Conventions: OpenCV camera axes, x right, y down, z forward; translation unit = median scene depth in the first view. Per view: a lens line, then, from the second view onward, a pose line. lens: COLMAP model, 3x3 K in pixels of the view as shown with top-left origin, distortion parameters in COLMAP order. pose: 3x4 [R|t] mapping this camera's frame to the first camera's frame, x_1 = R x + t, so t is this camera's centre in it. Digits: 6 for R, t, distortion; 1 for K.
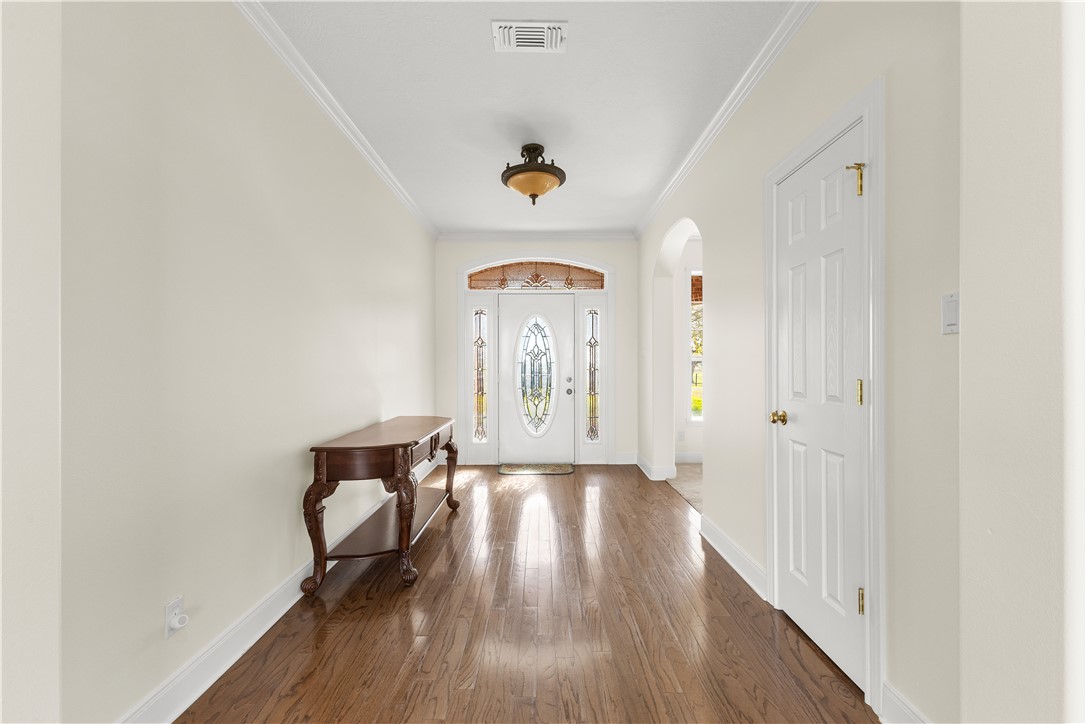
lens RADIAL K [[475.0, 0, 540.6], [0, 475.0, 363.2], [0, 0, 1]] dist [0.021059, 0.000148]
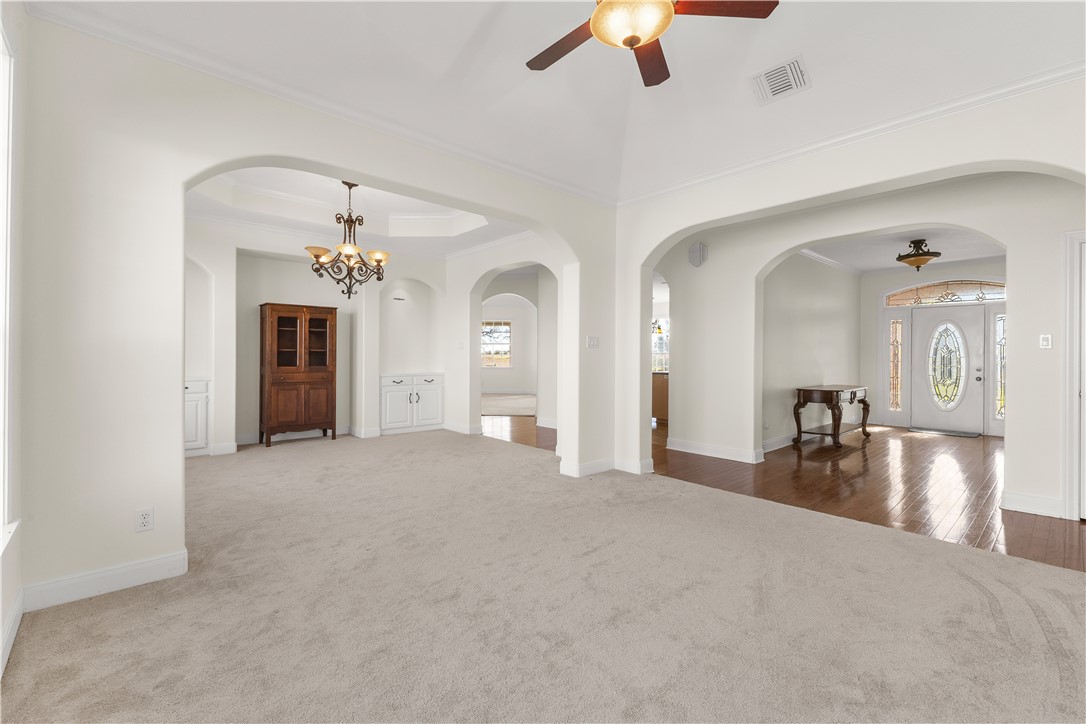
lens RADIAL K [[475.0, 0, 537.5], [0, 475.0, 358.1], [0, 0, 1]] dist [0.021059, 0.000148]
pose [[0.671818, 0.006142, -0.740691, 0.347901], [-0.003422, 0.999981, 0.005189, -0.002270], [0.740708, -0.000951, 0.671826, -1.238973]]
